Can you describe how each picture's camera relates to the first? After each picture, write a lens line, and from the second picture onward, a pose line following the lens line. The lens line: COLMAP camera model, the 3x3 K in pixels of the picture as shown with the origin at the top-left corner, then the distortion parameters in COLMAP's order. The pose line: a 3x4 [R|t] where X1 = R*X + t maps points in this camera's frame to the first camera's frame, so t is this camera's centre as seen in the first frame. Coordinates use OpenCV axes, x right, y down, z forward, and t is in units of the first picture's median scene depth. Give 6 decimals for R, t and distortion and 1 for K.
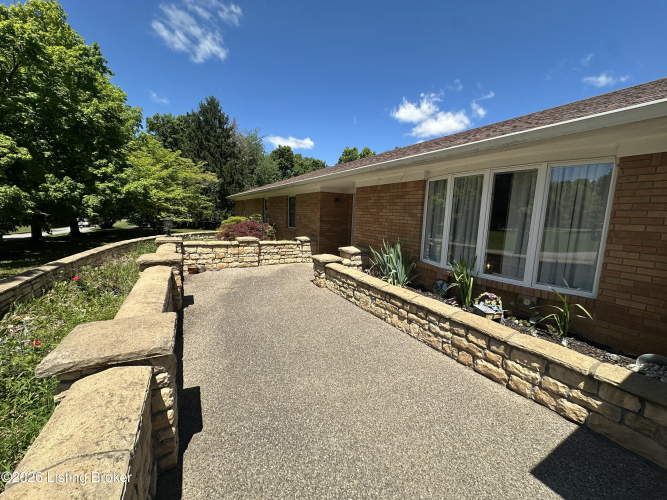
lens RADIAL K [[265.3, 0, 332.9], [0, 265.3, 248.1], [0, 0, 1]] dist [-0.002797, 0.000529]
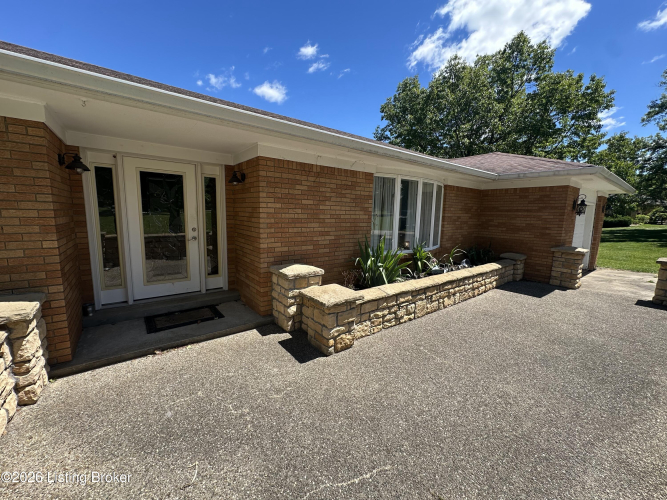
lens RADIAL K [[265.3, 0, 332.9], [0, 265.3, 248.1], [0, 0, 1]] dist [-0.002797, 0.000529]
pose [[-0.129857, -0.183890, 0.974331, -0.657098], [0.095329, 0.975784, 0.196870, -0.197573], [-0.986940, 0.118447, -0.109182, 1.308390]]
